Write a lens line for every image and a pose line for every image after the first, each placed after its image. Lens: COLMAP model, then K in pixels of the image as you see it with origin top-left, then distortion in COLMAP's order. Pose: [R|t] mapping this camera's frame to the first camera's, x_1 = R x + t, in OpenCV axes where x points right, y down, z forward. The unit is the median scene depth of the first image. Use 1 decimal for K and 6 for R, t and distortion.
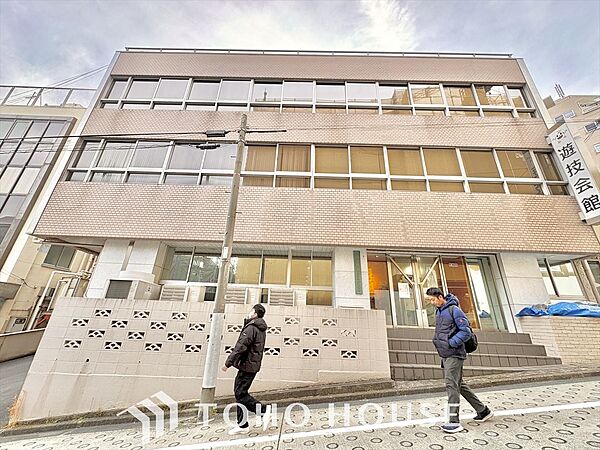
lens RADIAL K [[241.6, 0, 300.2], [0, 241.6, 223.0], [0, 0, 1]] dist [-0.002483, 0.000674]
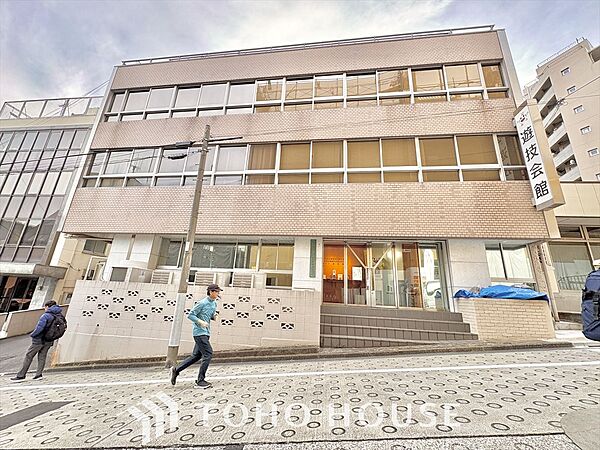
lens RADIAL K [[241.6, 0, 300.9], [0, 241.6, 223.4], [0, 0, 1]] dist [-0.002483, 0.000674]
pose [[0.992096, -0.026214, -0.122709, 0.303642], [0.037442, 0.995228, 0.090111, -0.061691], [0.119761, -0.093993, 0.988343, -0.114926]]
